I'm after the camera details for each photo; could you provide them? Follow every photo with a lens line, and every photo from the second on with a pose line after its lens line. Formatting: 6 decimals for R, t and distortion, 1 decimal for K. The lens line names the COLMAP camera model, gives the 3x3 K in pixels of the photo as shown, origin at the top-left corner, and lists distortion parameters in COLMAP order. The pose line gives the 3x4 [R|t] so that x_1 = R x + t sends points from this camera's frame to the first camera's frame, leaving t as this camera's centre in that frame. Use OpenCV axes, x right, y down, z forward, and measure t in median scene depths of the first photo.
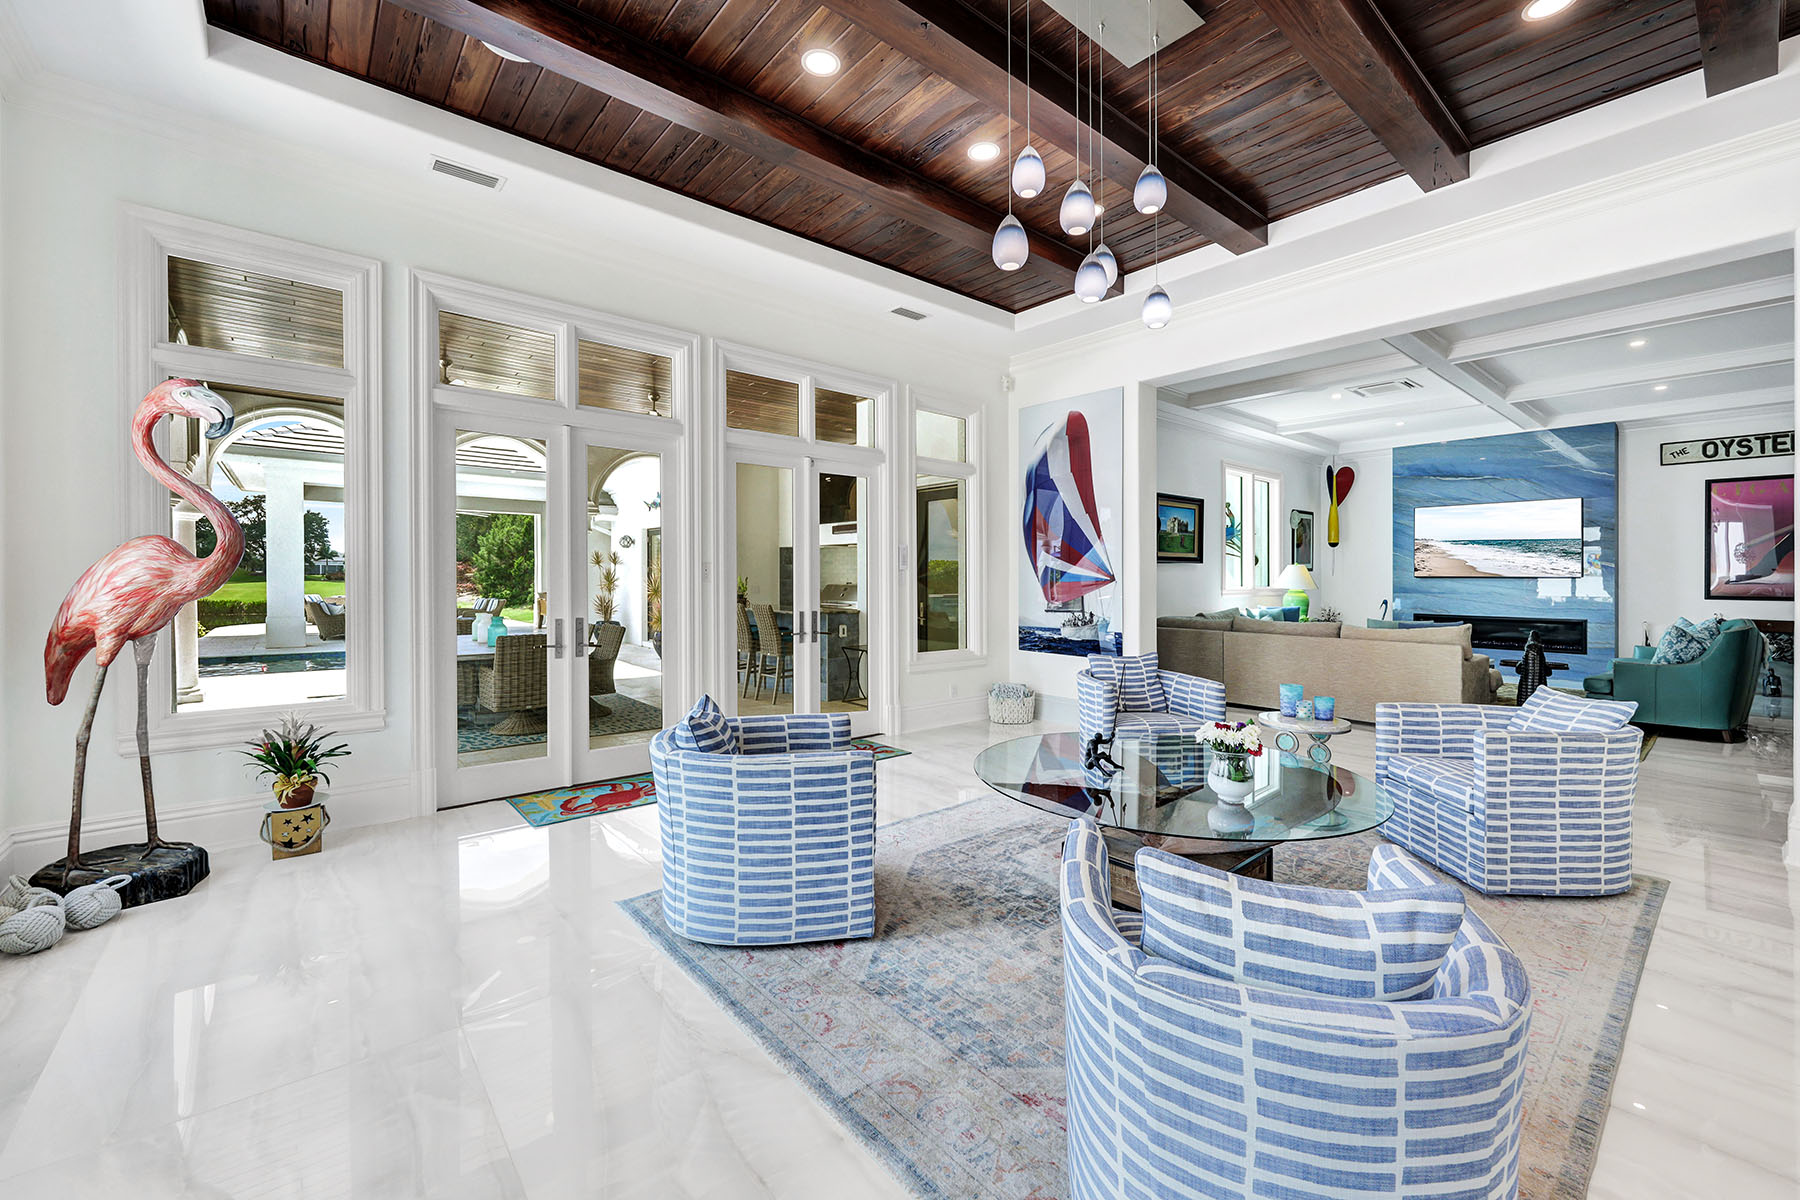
lens RADIAL K [[727.5, 0, 894.5], [0, 727.5, 587.5], [0, 0, 1]] dist [0.000299, 0.000170]
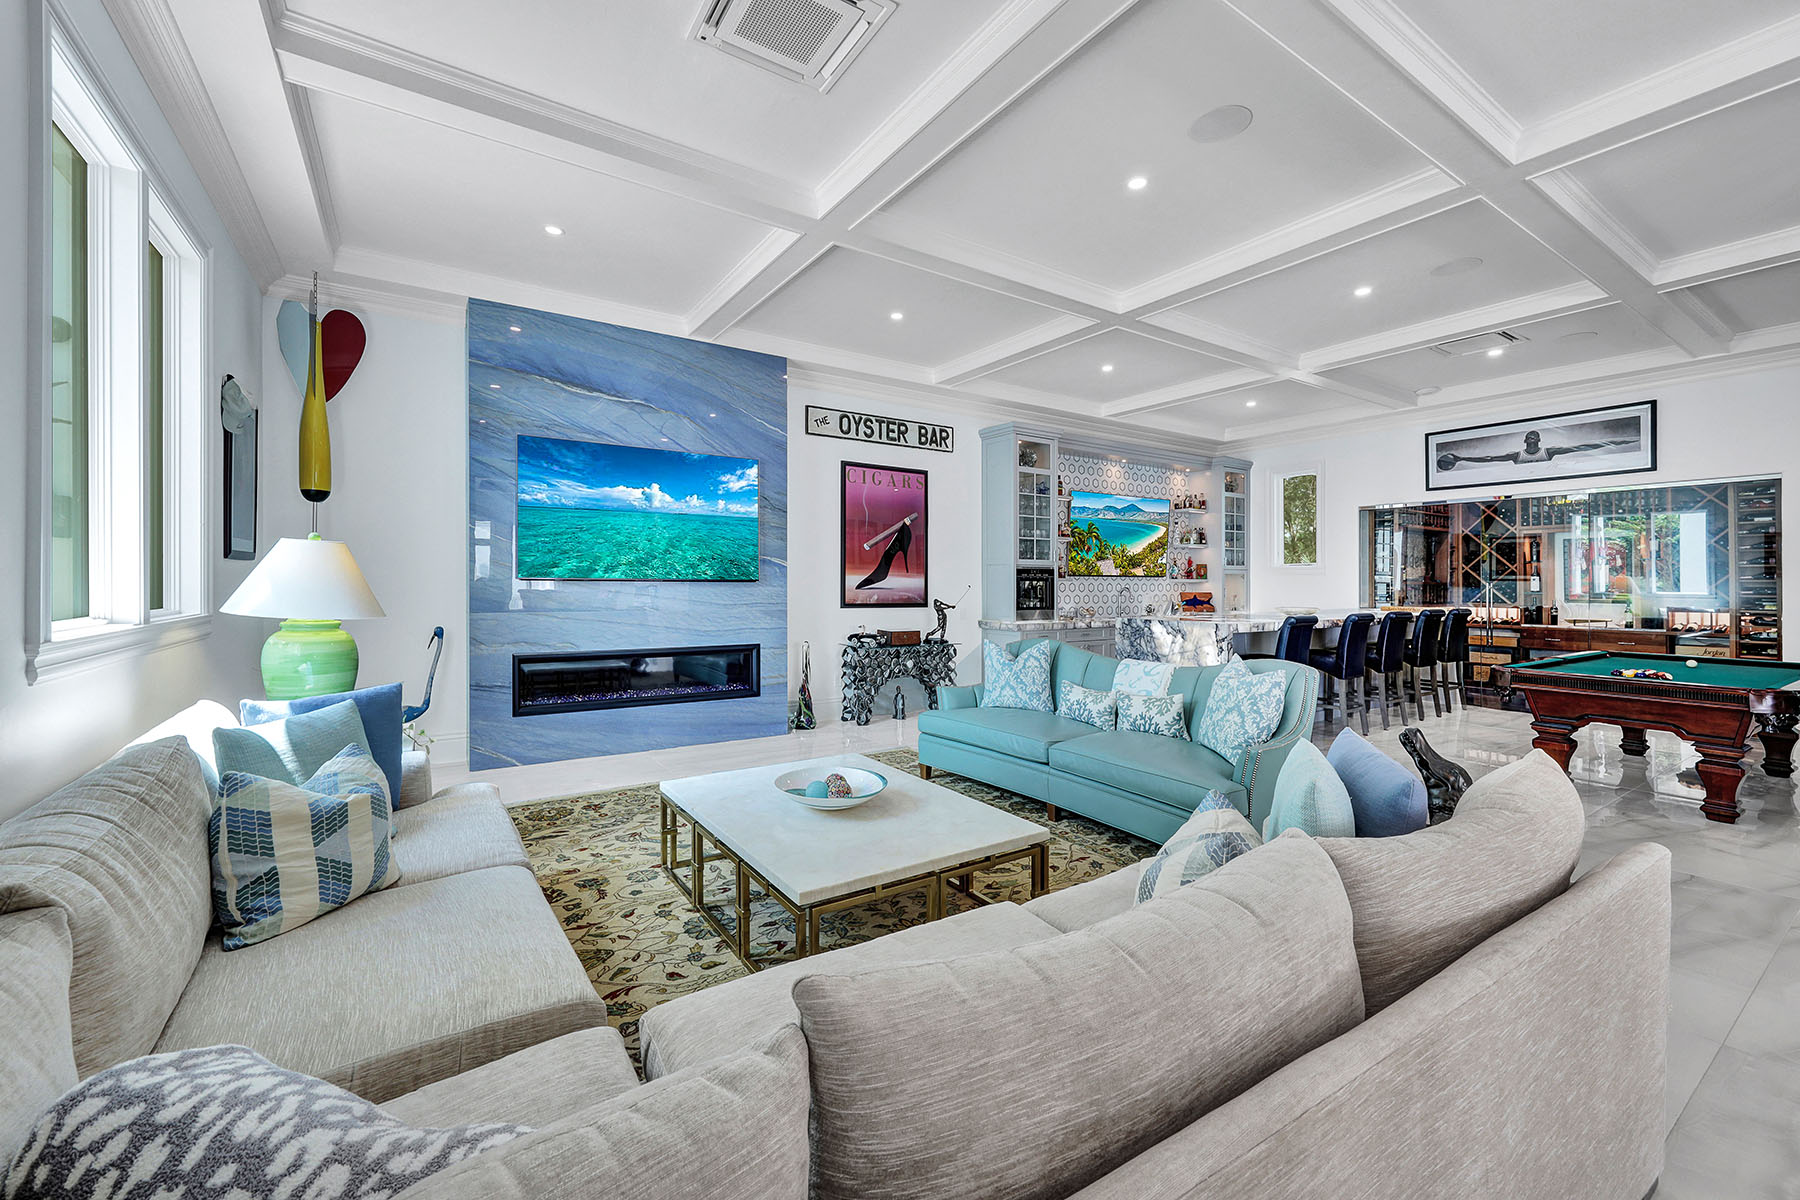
lens RADIAL K [[727.5, 0, 887.9], [0, 727.5, 585.7], [0, 0, 1]] dist [0.000299, 0.000170]
pose [[0.121066, 0.001496, 0.992643, 0.322212], [0.005935, 0.999980, -0.002231, -0.008622], [-0.992627, 0.006161, 0.121055, 0.840003]]
